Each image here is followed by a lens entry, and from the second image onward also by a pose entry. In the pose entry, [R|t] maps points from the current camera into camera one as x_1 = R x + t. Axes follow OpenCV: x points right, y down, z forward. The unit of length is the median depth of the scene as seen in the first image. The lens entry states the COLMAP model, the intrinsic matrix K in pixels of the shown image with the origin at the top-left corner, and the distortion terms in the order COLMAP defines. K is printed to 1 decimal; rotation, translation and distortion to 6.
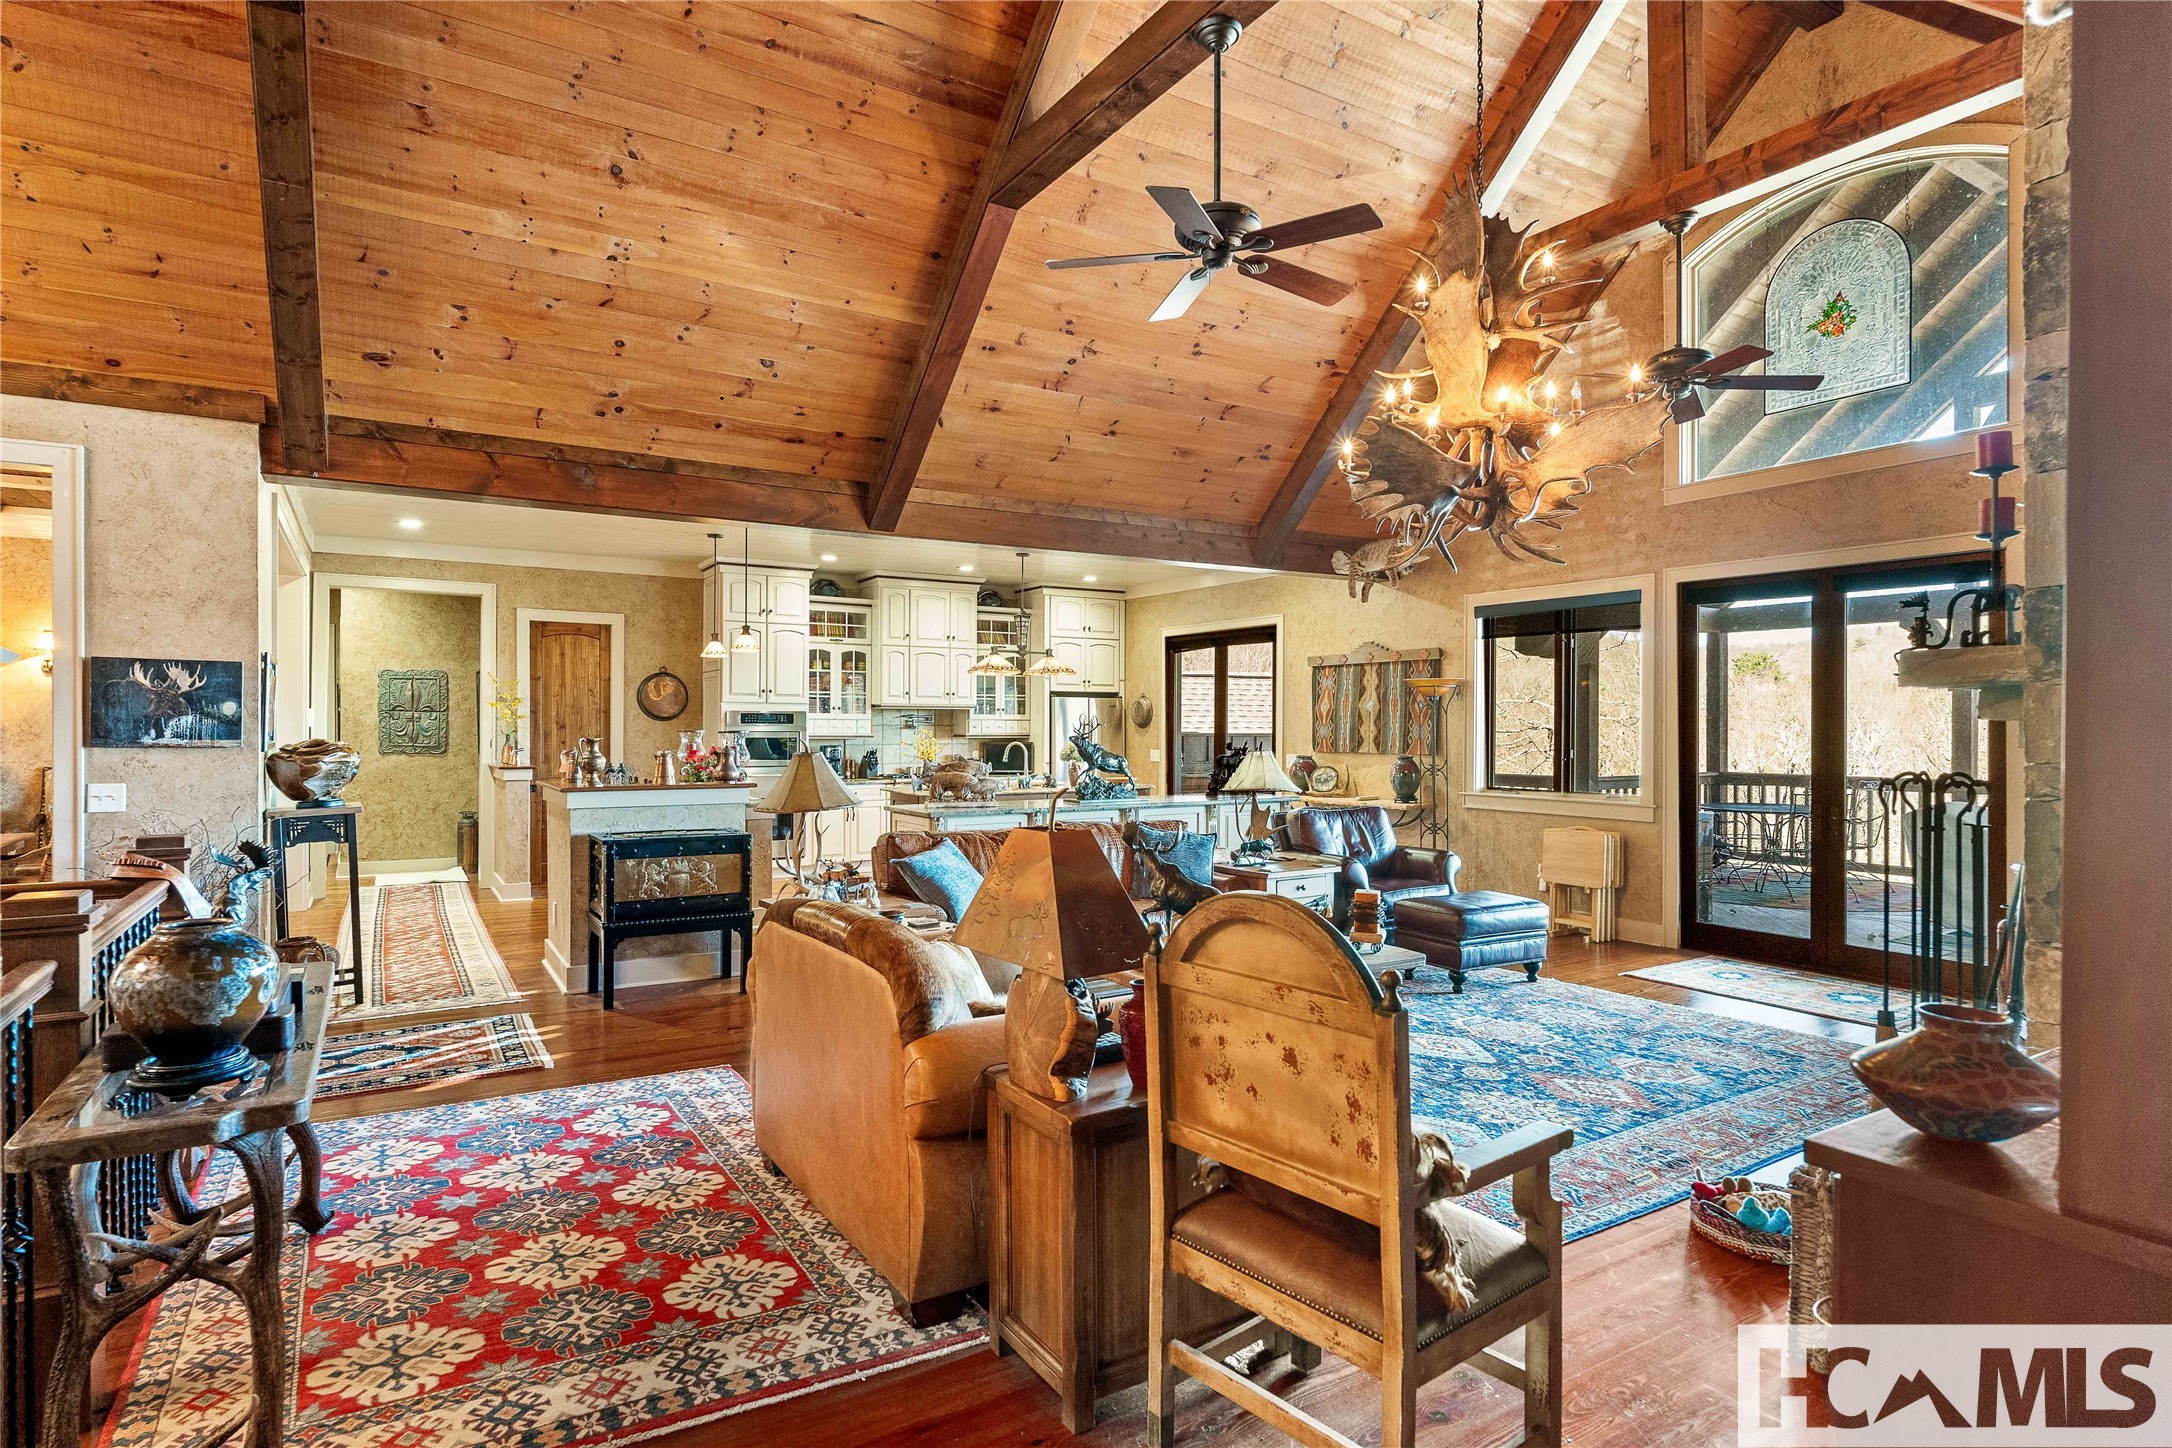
lens RADIAL K [[1151.2, 0, 1098.8], [0, 1151.2, 721.9], [0, 0, 1]] dist [-0.002599, 0.000192]
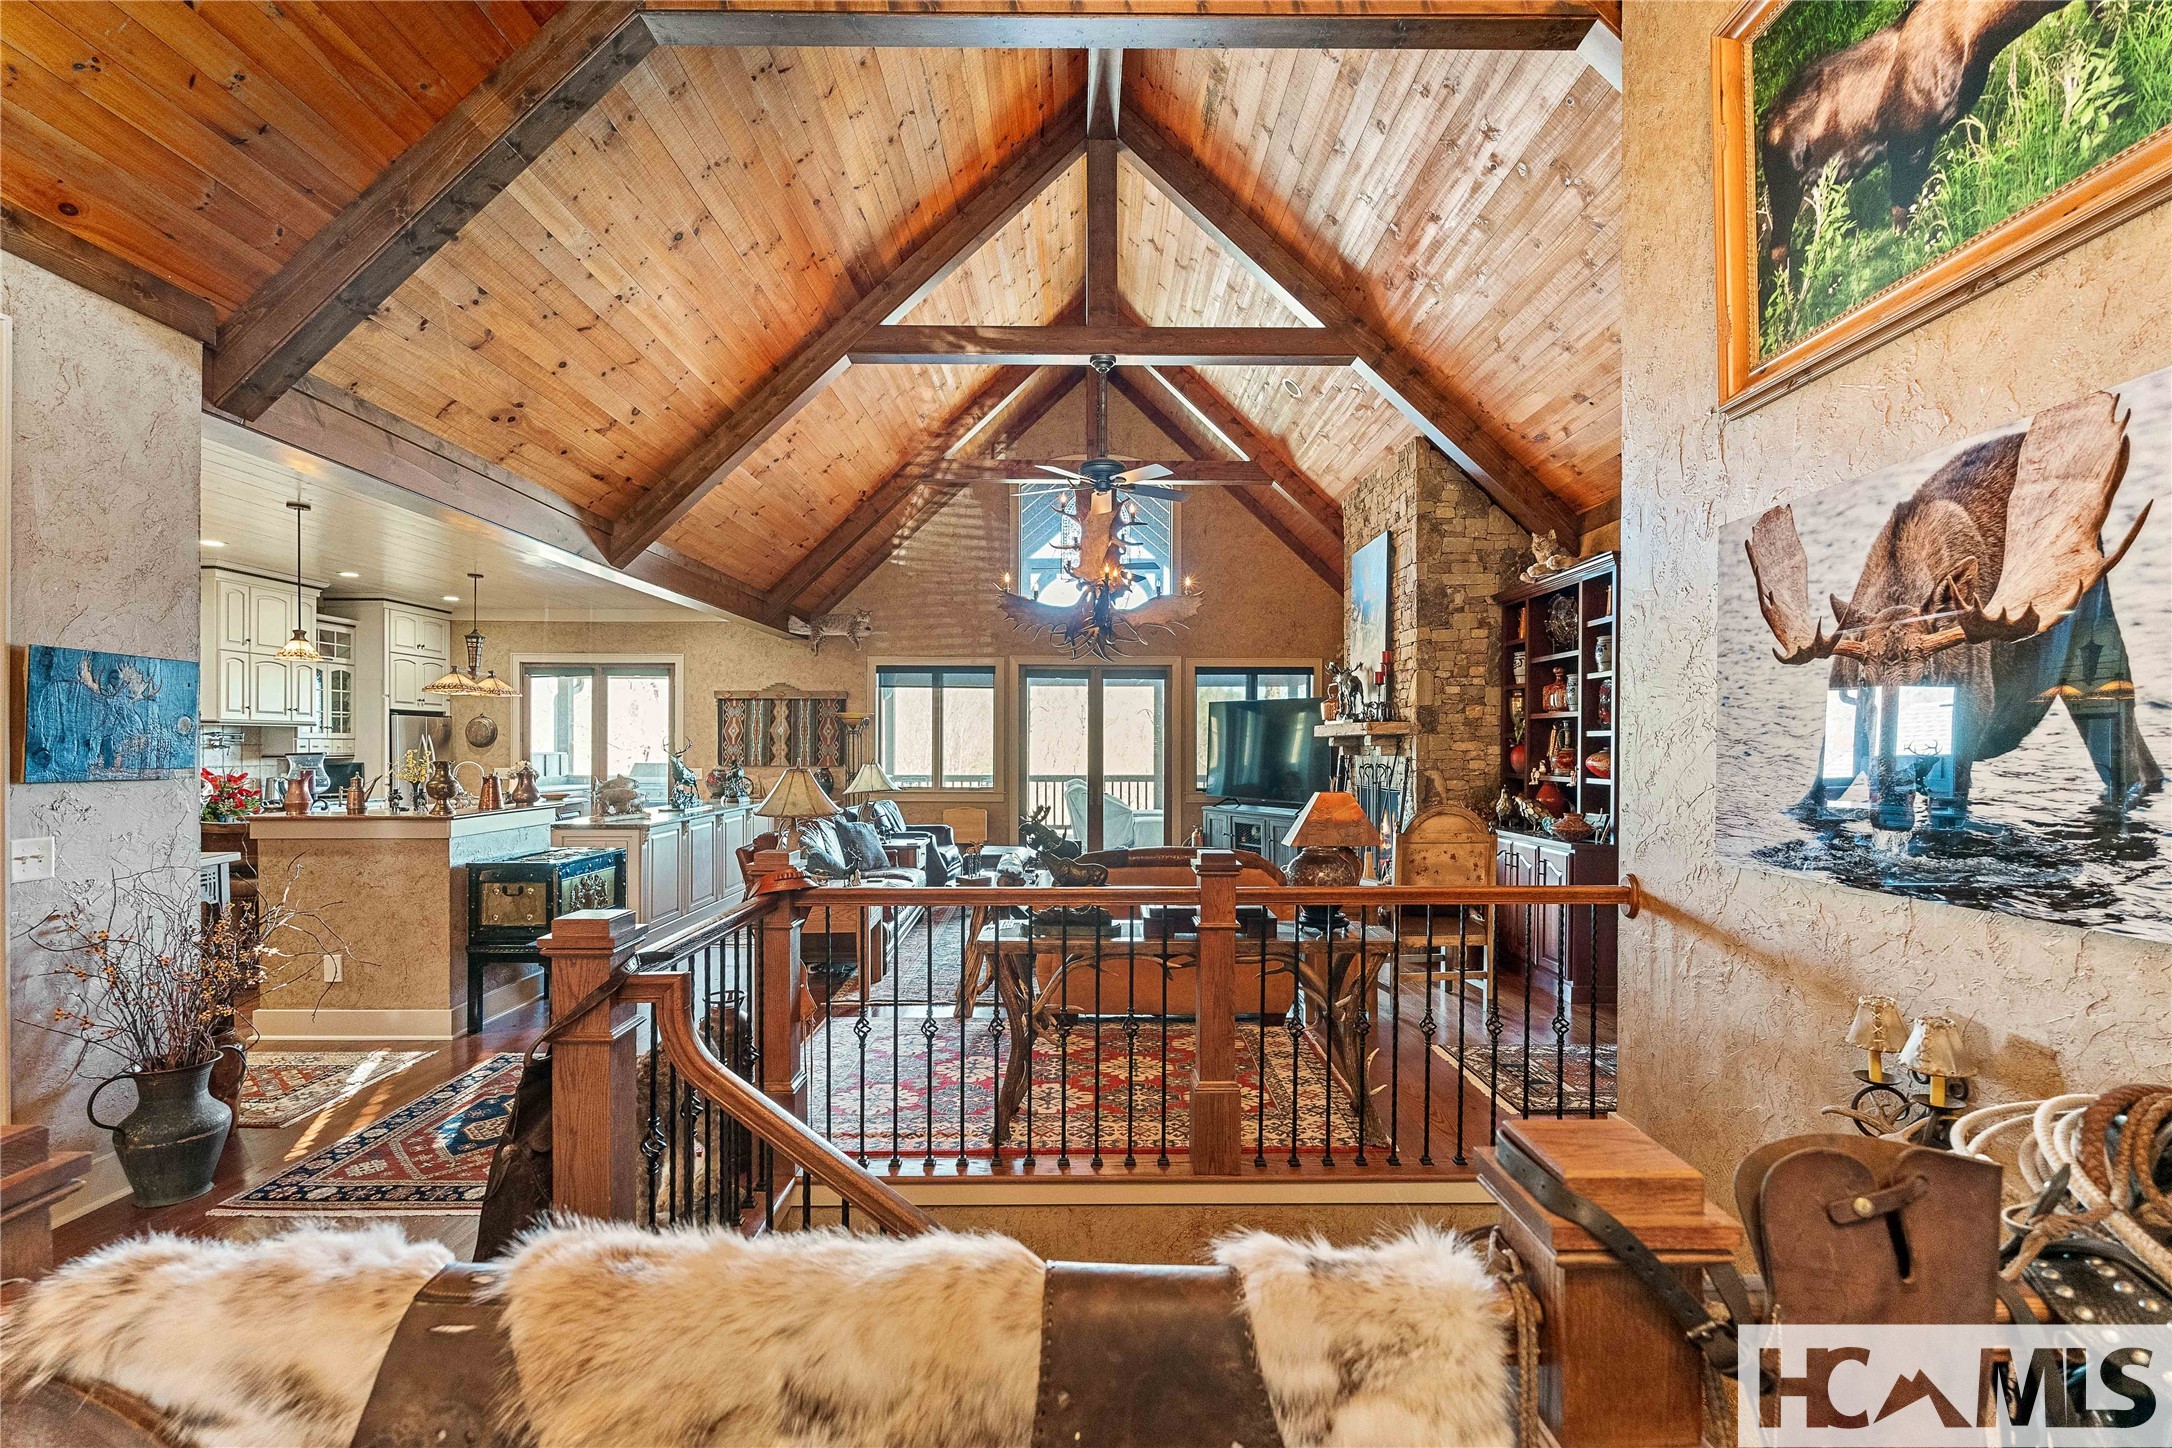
lens RADIAL K [[968.3, 0, 1094.6], [0, 968.3, 748.9], [0, 0, 1]] dist [-0.000403, -0.000348]
pose [[0.520217, -0.003134, 0.854028, -0.710322], [-0.004883, 0.999966, 0.006643, -0.002773], [-0.854020, -0.007626, 0.520184, 0.132220]]
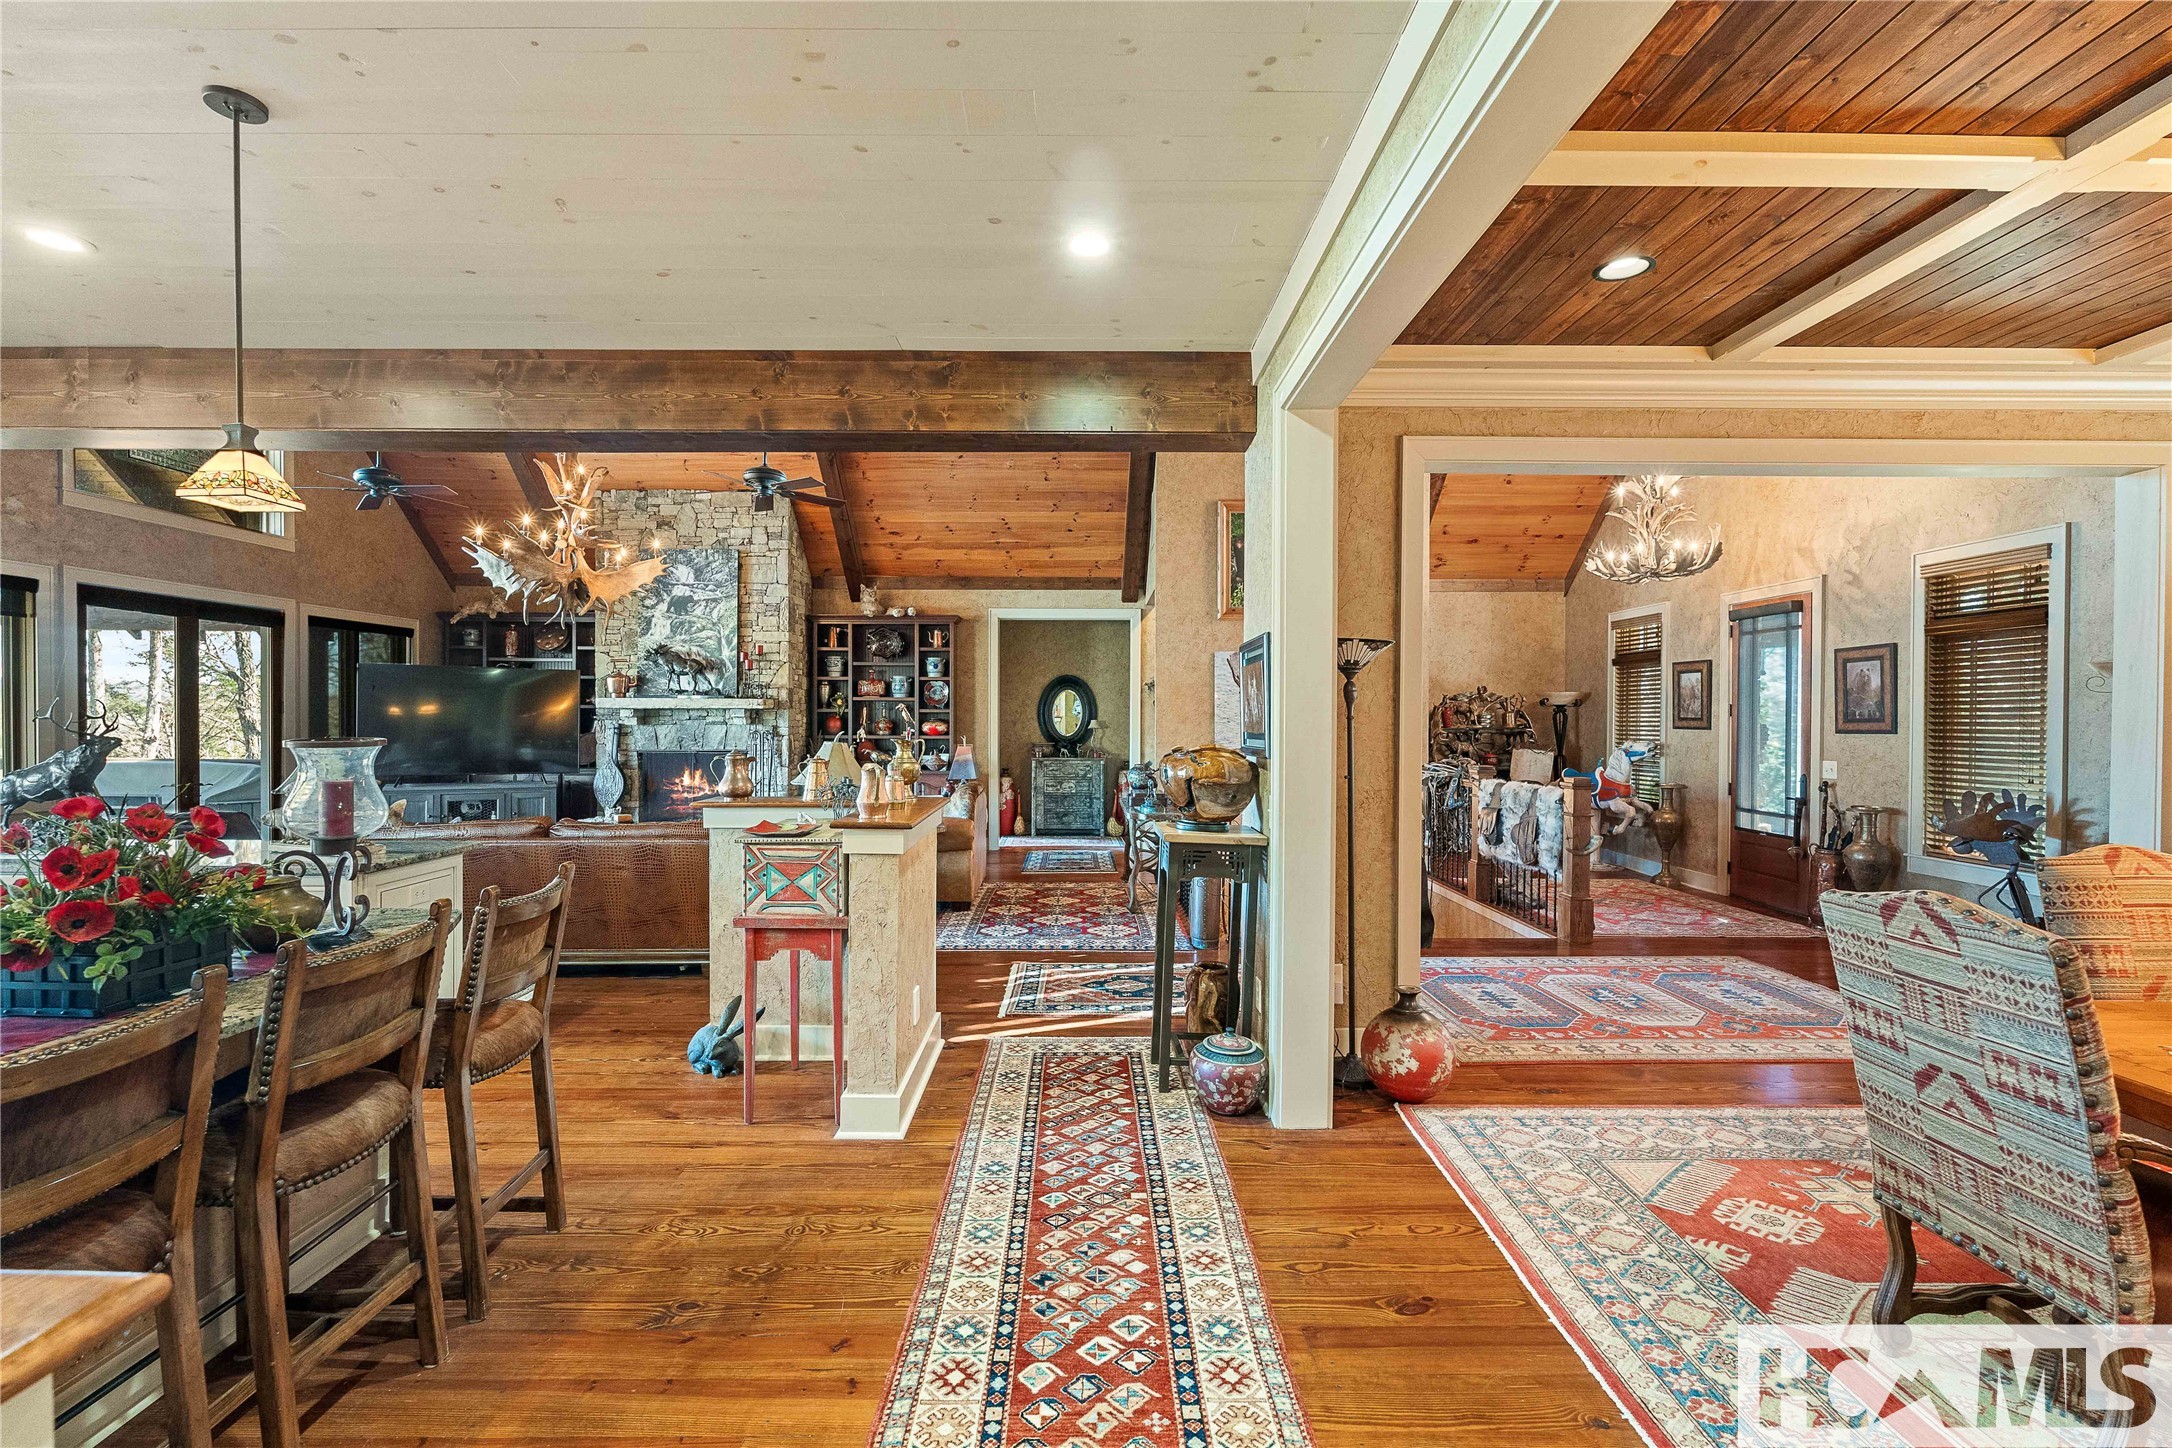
lens RADIAL K [[968.3, 0, 1082.1], [0, 968.3, 718.7], [0, 0, 1]] dist [-0.000403, -0.000348]
pose [[-0.850286, -0.005716, 0.526290, -0.771981], [-0.008259, 0.999963, -0.002482, 0.000364], [-0.526256, -0.006457, -0.850302, 1.287581]]
